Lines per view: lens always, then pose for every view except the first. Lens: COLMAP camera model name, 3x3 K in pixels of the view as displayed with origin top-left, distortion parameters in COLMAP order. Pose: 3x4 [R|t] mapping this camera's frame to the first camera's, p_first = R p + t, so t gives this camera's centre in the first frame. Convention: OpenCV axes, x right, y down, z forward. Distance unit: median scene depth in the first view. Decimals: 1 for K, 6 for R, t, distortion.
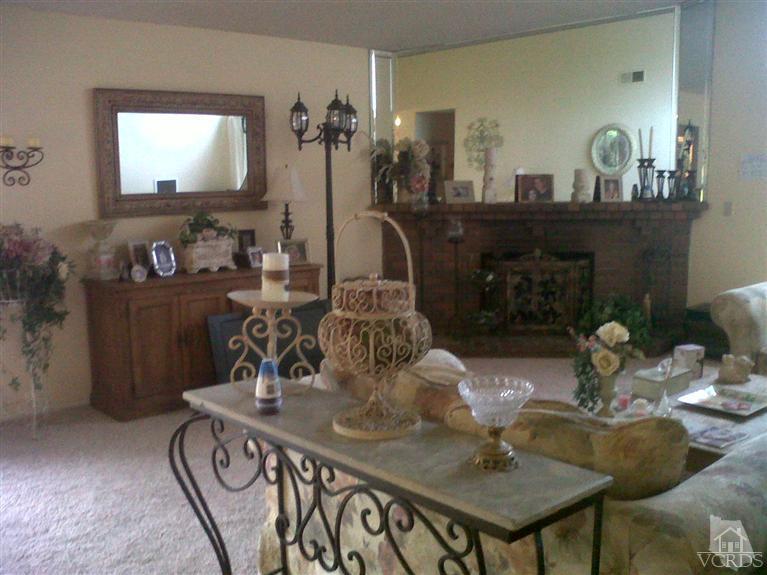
lens RADIAL K [[804.6, 0, 406.9], [0, 804.6, 287.5], [0, 0, 1]] dist [0.010564, -0.313738]
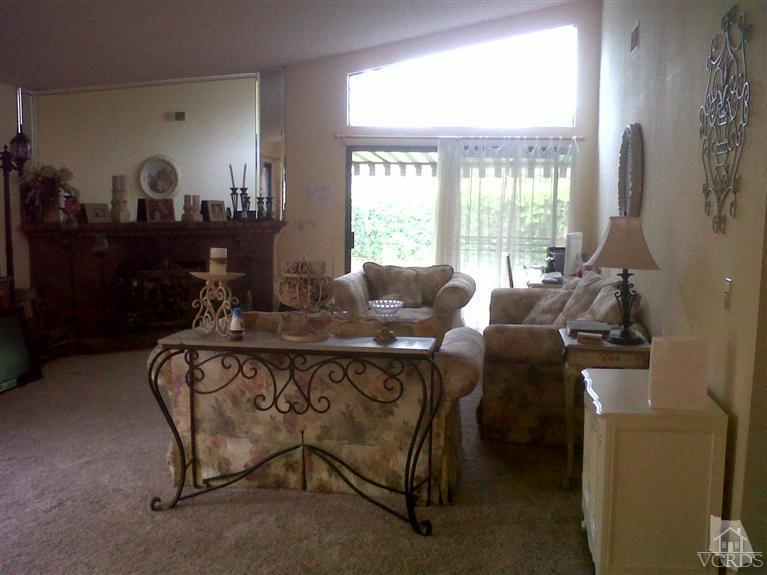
lens RADIAL K [[804.6, 0, 406.9], [0, 804.6, 287.5], [0, 0, 1]] dist [0.010564, -0.313738]
pose [[0.778868, -0.051948, 0.625033, -0.322319], [0.070113, 0.997529, -0.004463, 0.026588], [-0.623257, 0.047299, 0.780586, -0.188404]]
